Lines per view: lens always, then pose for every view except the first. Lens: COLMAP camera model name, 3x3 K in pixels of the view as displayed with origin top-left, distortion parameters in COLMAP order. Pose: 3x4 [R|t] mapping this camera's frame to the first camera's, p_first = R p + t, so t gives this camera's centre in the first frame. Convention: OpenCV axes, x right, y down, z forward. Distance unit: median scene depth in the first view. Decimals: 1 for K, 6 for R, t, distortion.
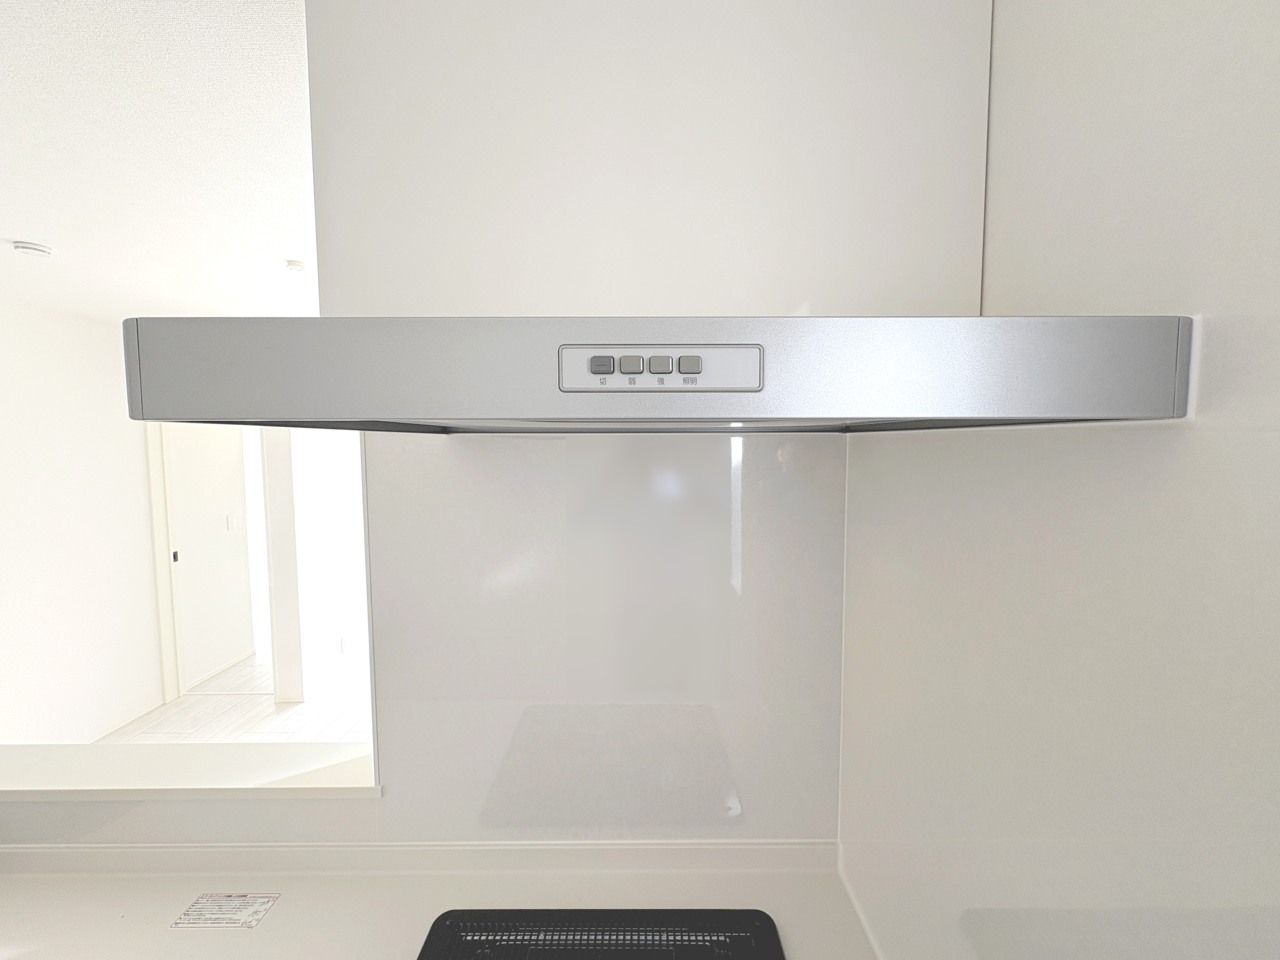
lens RADIAL K [[508.6, 0, 640.4], [0, 508.6, 476.2], [0, 0, 1]] dist [0.001623, -0.000494]
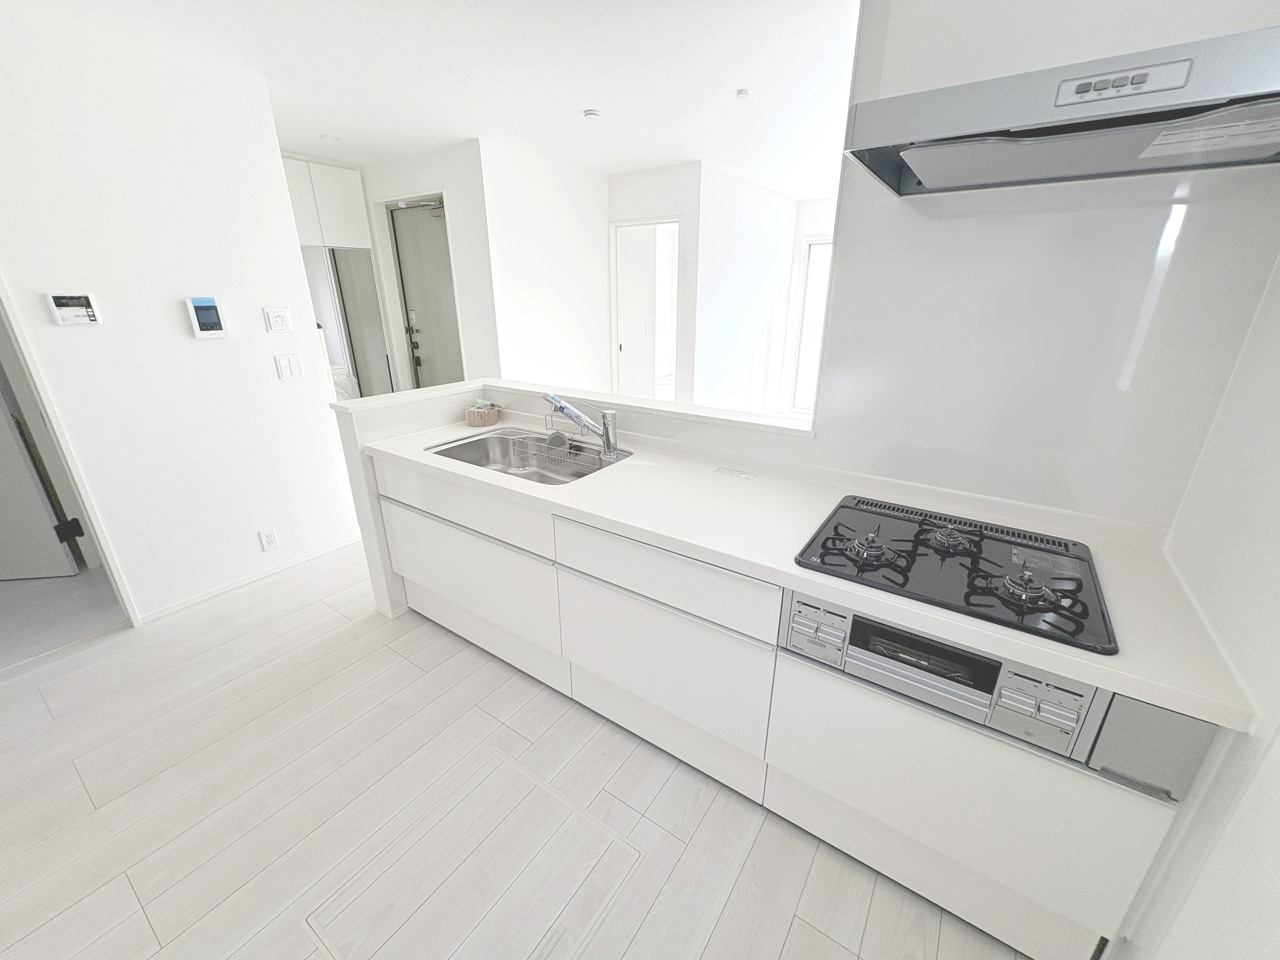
lens RADIAL K [[508.6, 0, 640.4], [0, 508.6, 476.2], [0, 0, 1]] dist [0.001623, -0.000494]
pose [[0.826905, 0.193986, -0.527823, -0.167016], [-0.036172, 0.955021, 0.294323, 0.755108], [0.561177, -0.224285, 0.796729, -2.050237]]
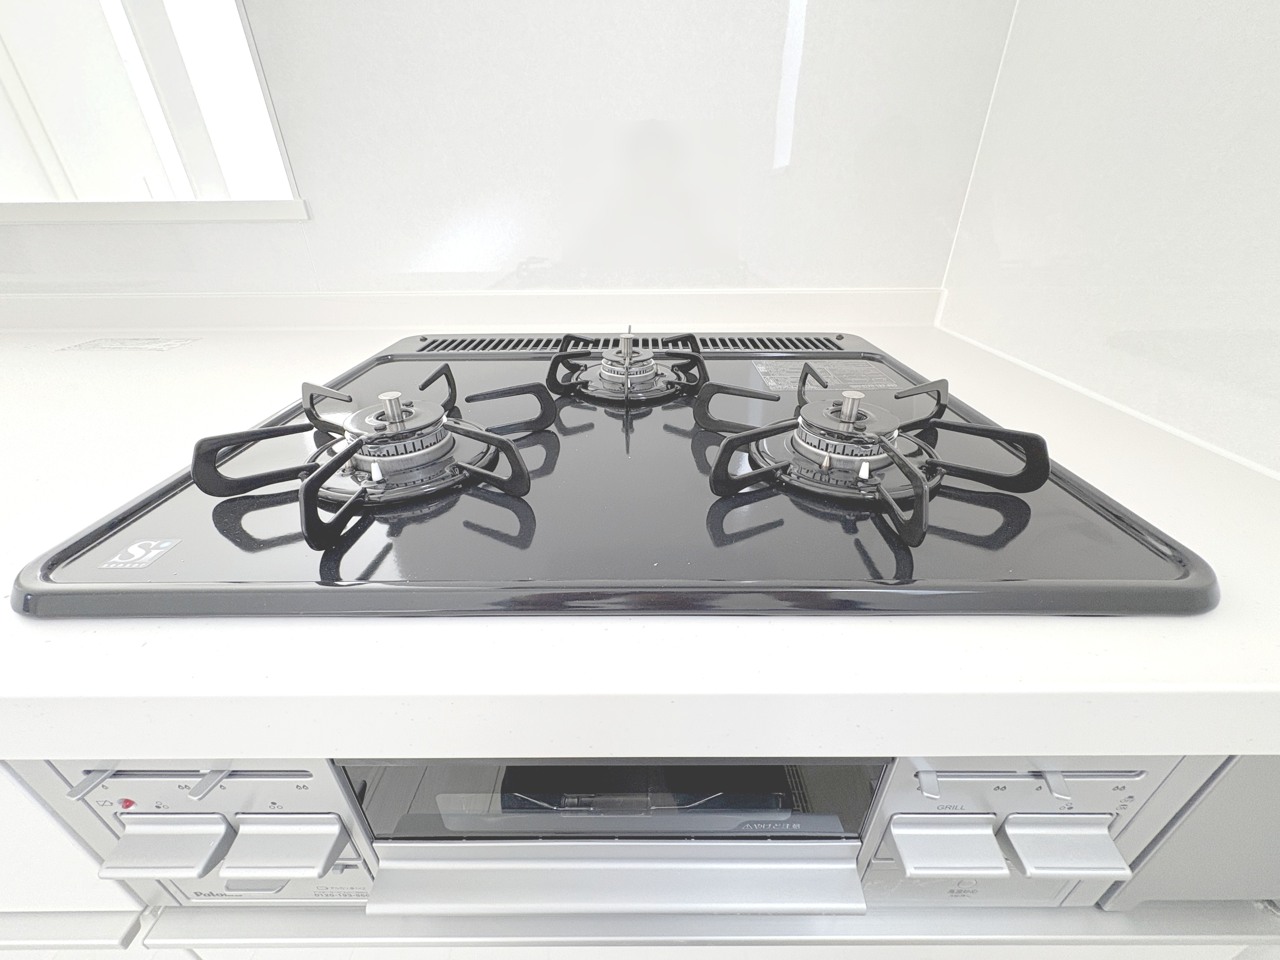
lens RADIAL K [[508.6, 0, 640.4], [0, 508.6, 476.2], [0, 0, 1]] dist [0.001623, -0.000494]
pose [[0.999989, -0.003957, -0.002674, -0.145192], [0.004710, 0.909832, 0.414949, 1.860648], [0.000790, -0.414957, 0.909841, 0.605518]]
